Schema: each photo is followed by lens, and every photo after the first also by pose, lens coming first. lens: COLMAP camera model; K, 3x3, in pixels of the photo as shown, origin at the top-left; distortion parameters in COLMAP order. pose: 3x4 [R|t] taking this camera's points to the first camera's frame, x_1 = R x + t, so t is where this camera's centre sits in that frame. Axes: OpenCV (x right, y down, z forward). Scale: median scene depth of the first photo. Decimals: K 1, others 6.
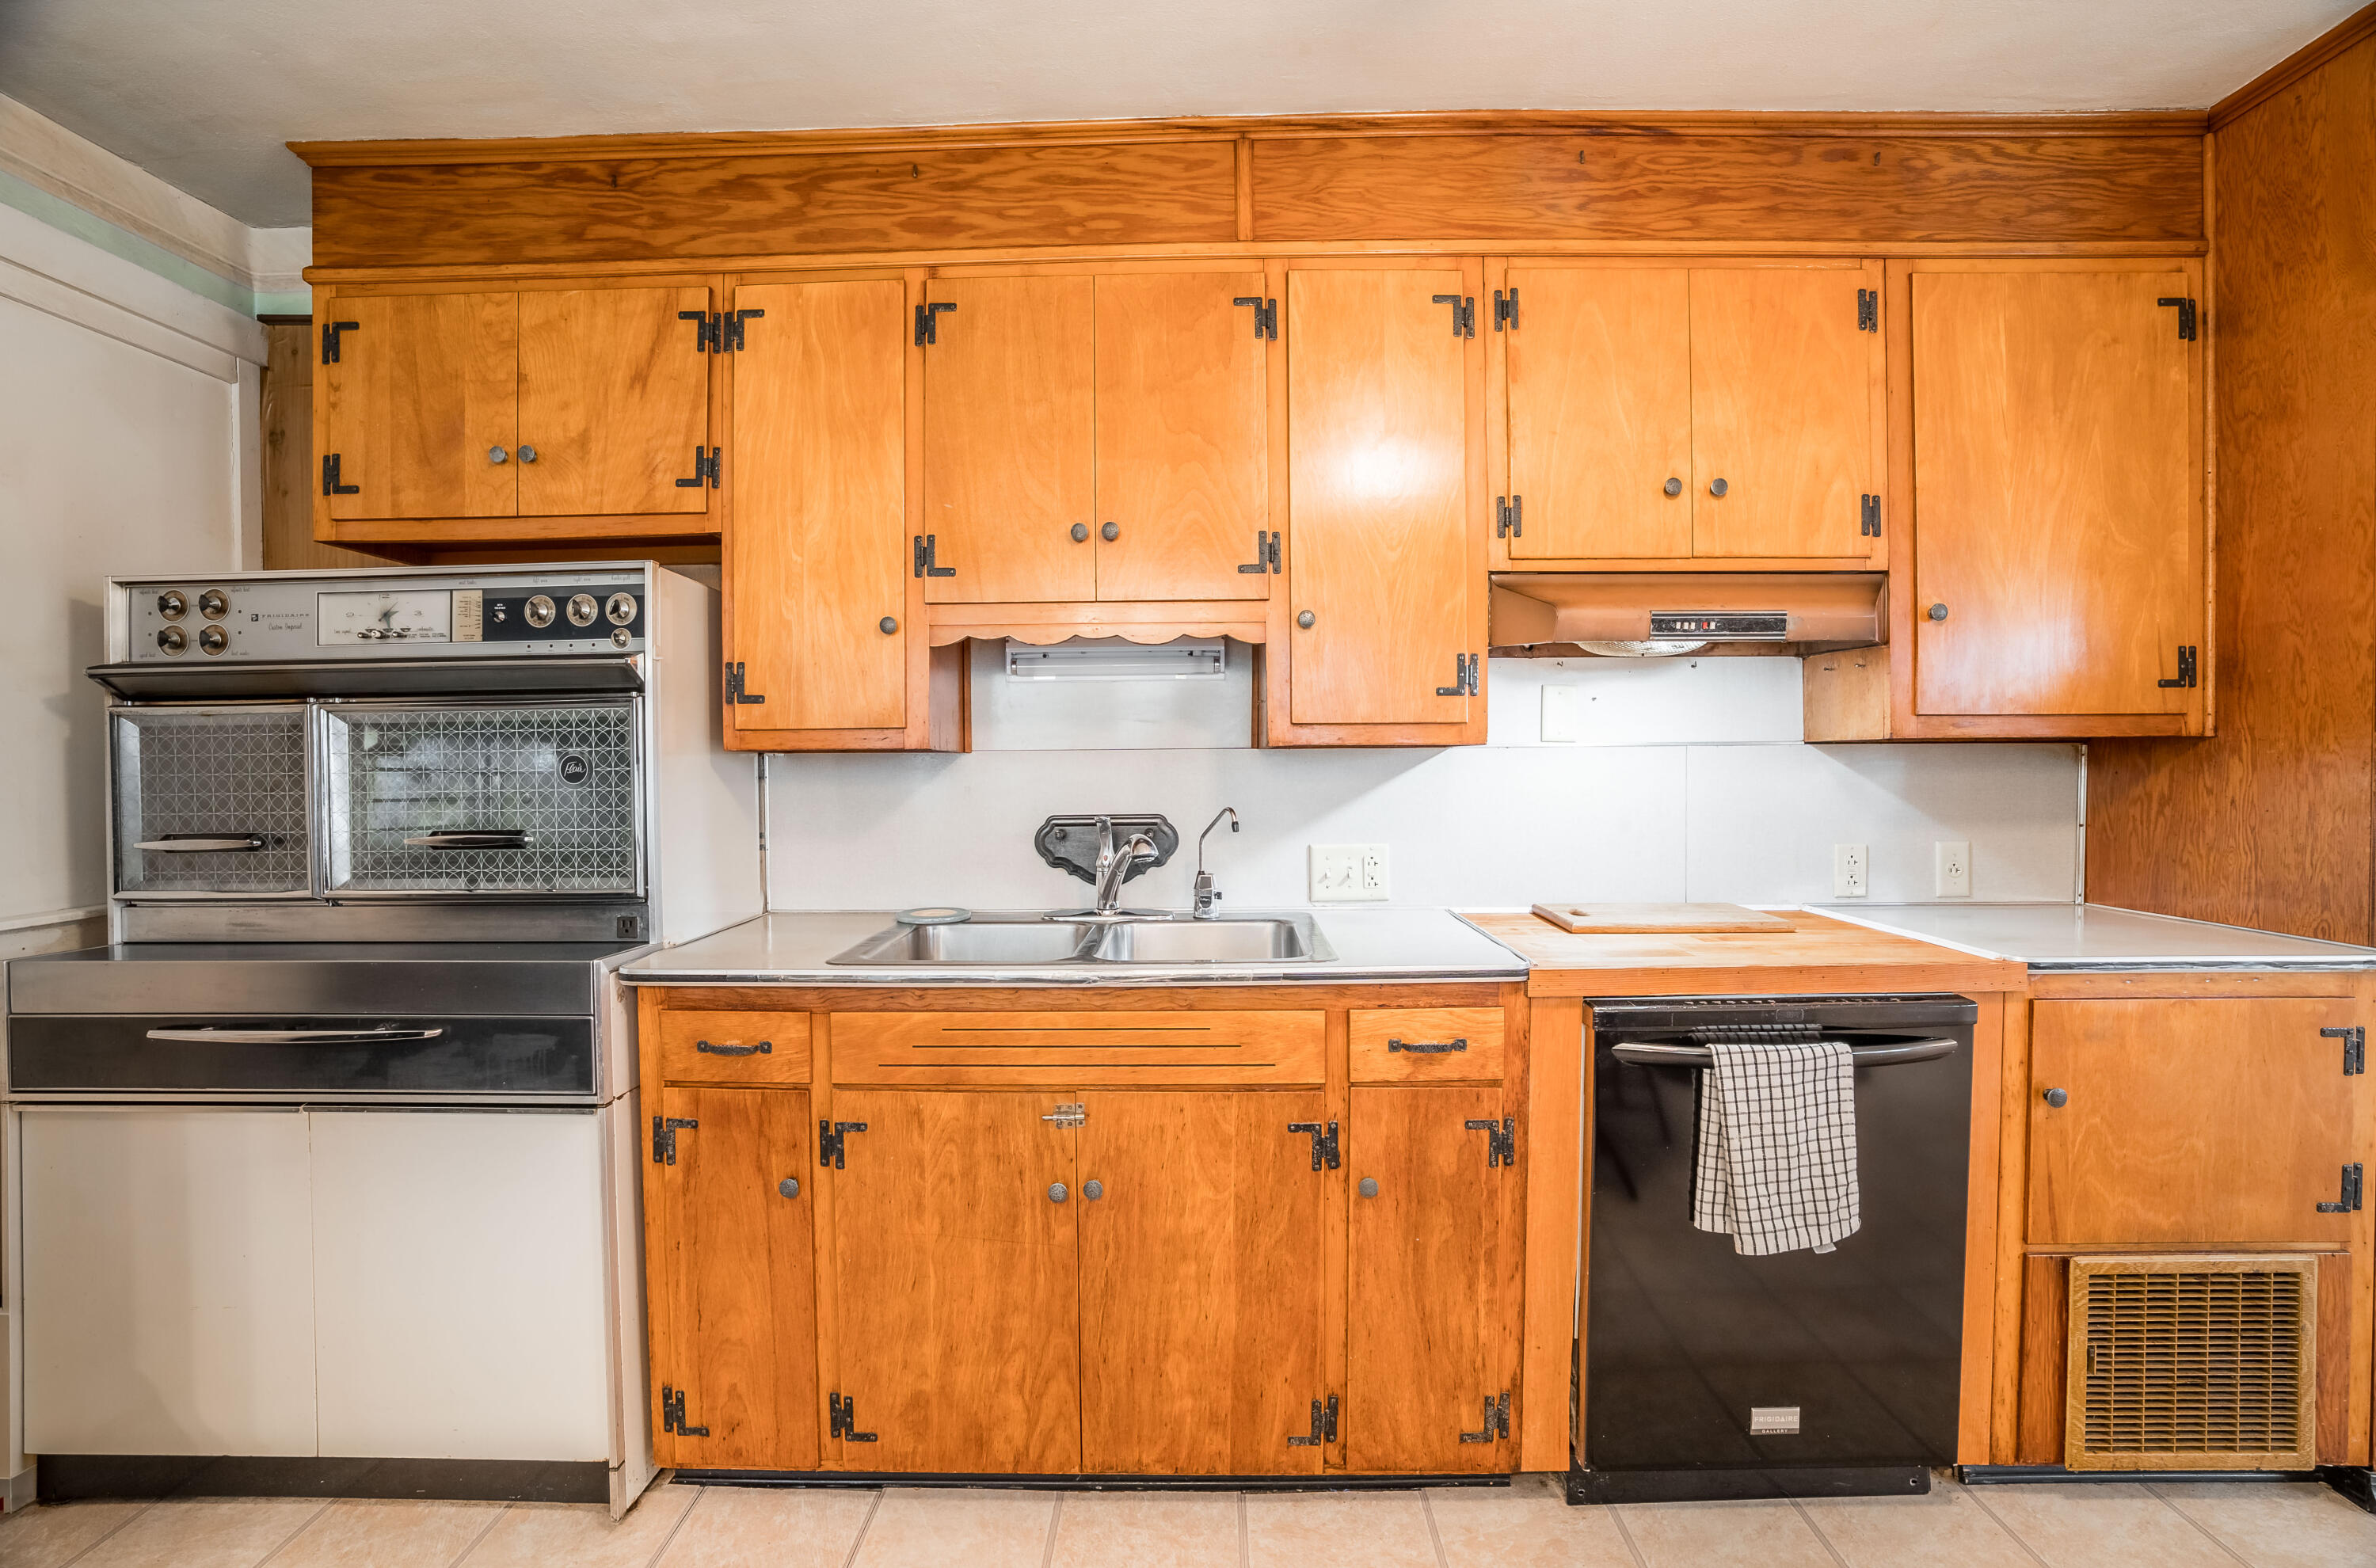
lens RADIAL K [[1107.7, 0, 1189.8], [0, 1107.7, 789.2], [0, 0, 1]] dist [-0.068670, 0.027528]
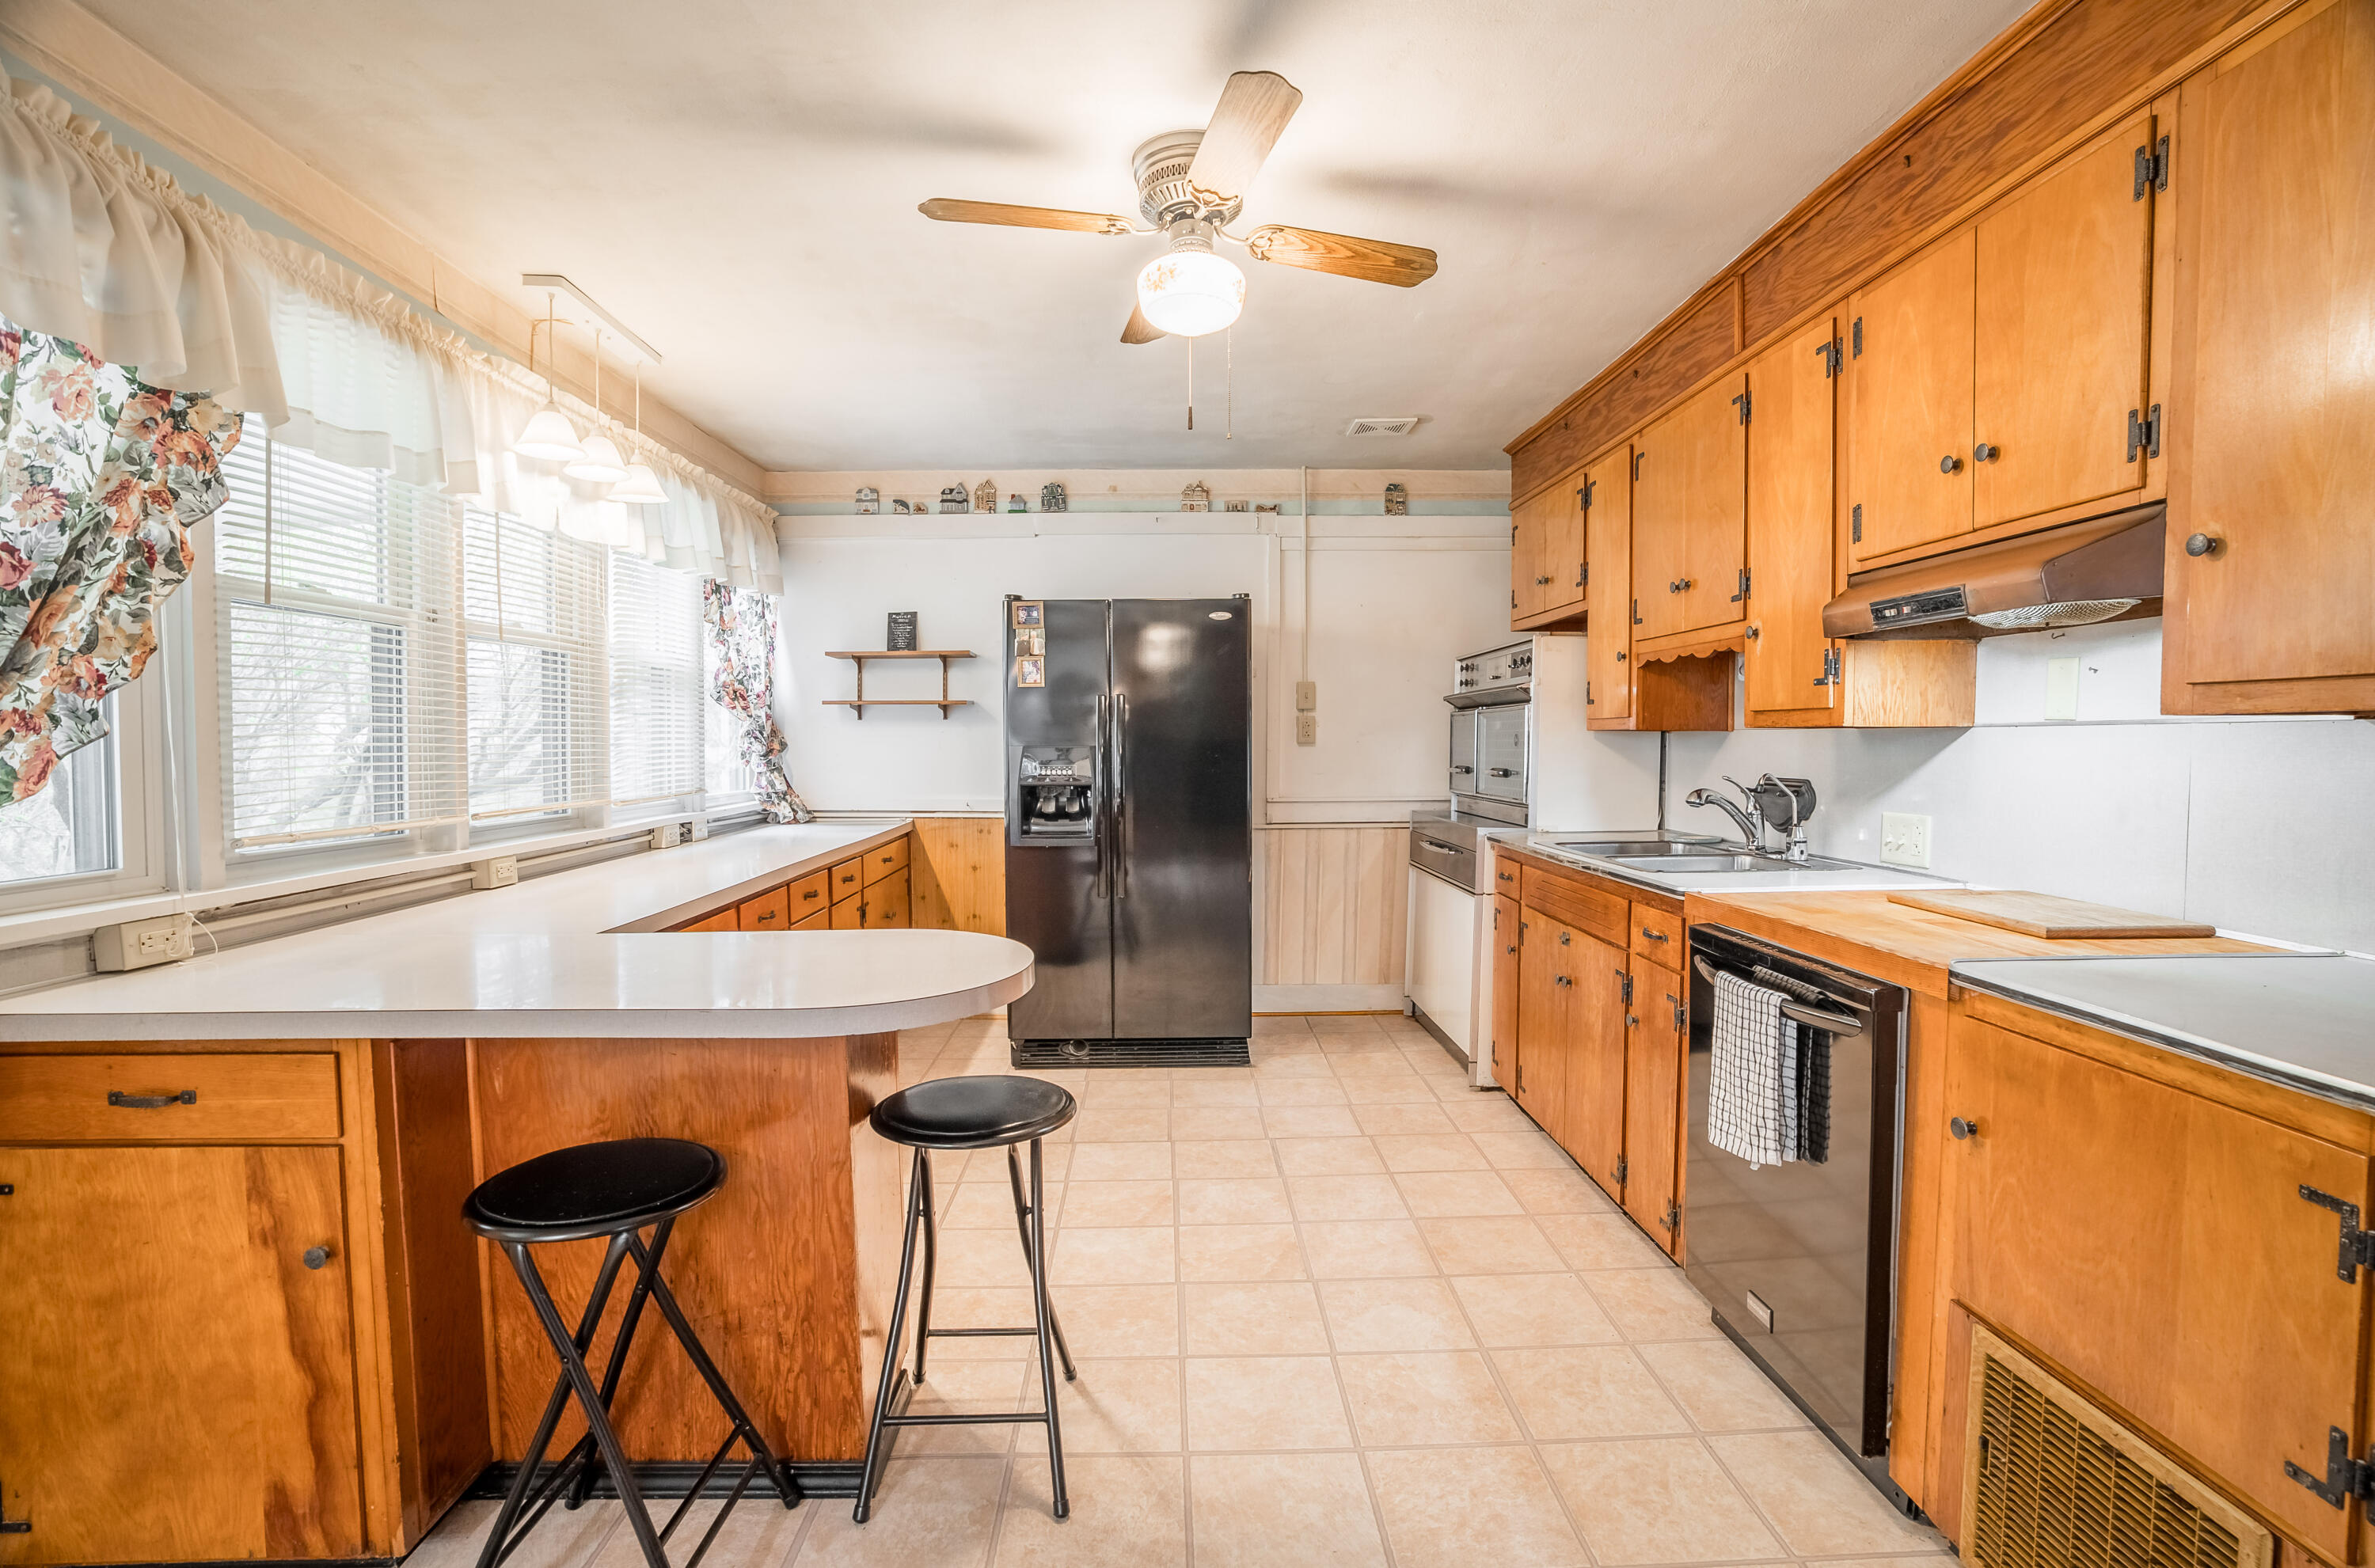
lens RADIAL K [[1107.2, 0, 1189.3], [0, 1107.2, 789.2], [0, 0, 1]] dist [-0.068670, 0.027528]
pose [[0.045524, 0.052642, -0.997575, 1.394991], [-0.020865, 0.998443, 0.051735, -0.019220], [0.998745, 0.018459, 0.046552, 0.271183]]
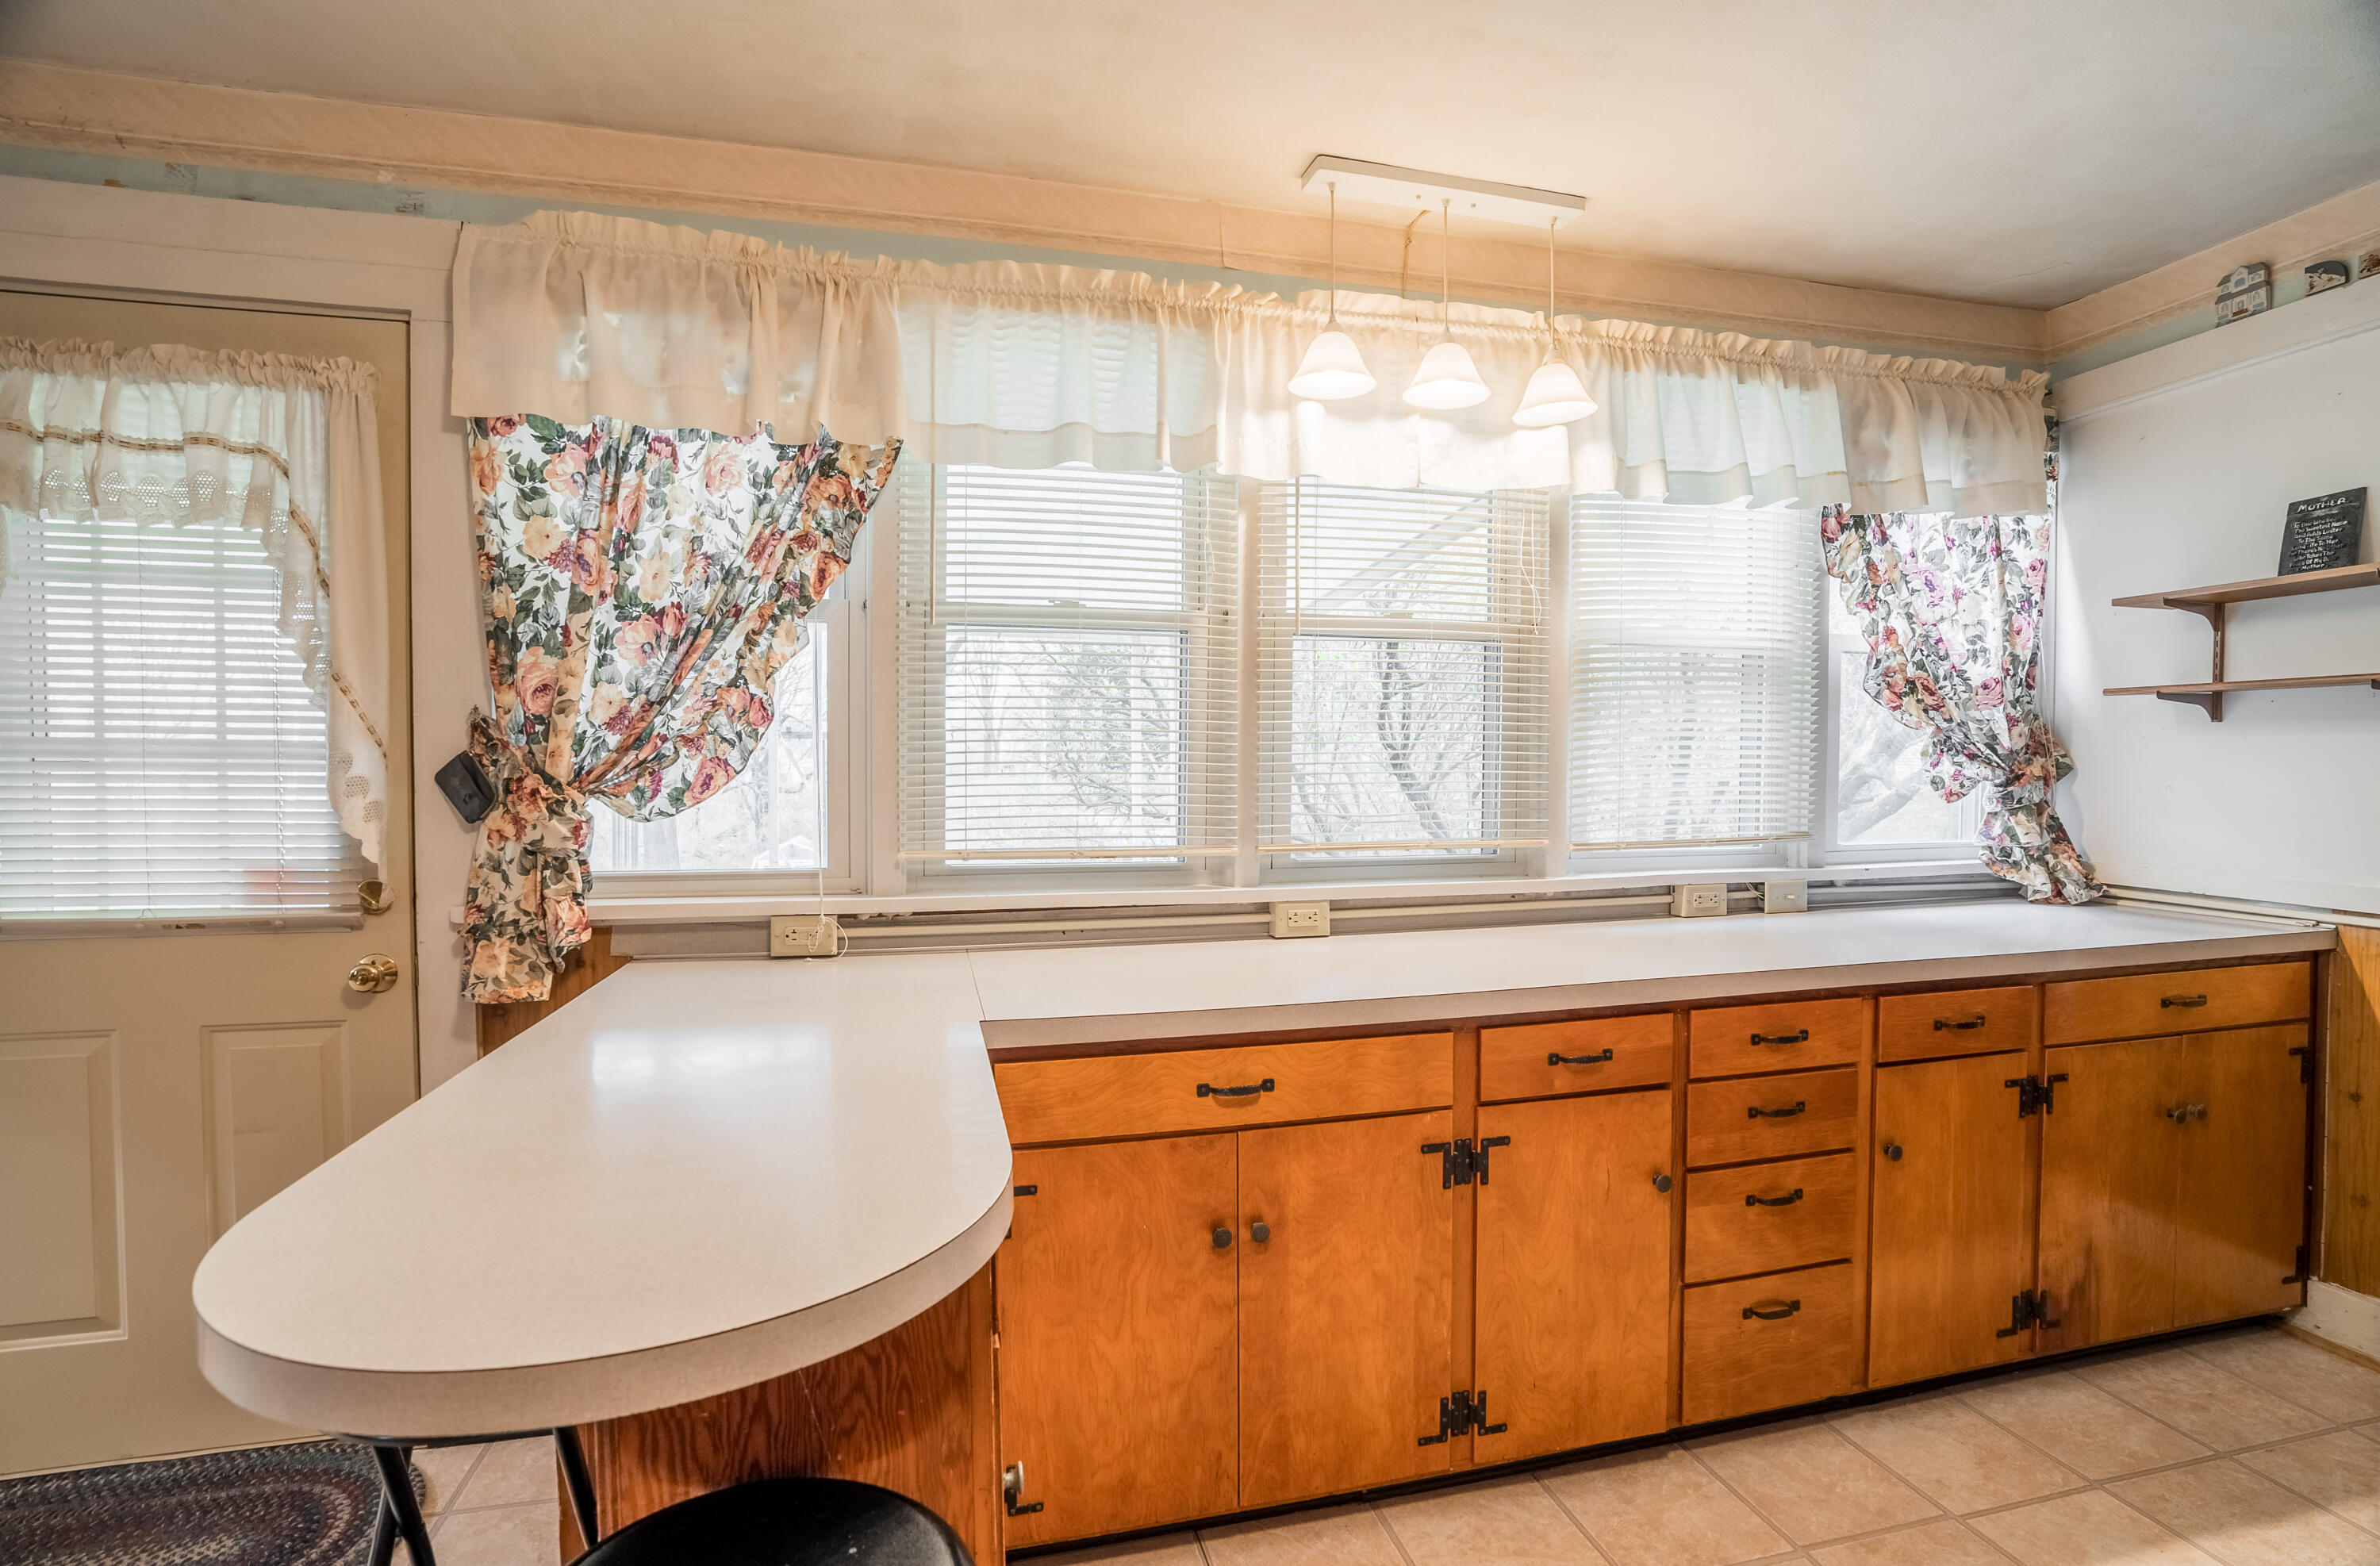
lens RADIAL K [[1109.6, 0, 1191.8], [0, 1109.6, 788.2], [0, 0, 1]] dist [-0.068670, 0.027528]
pose [[-0.967016, 0.014863, -0.254281, 0.402769], [0.003081, 0.998906, 0.046671, -0.014700], [0.254696, 0.044349, -0.966004, 0.538270]]
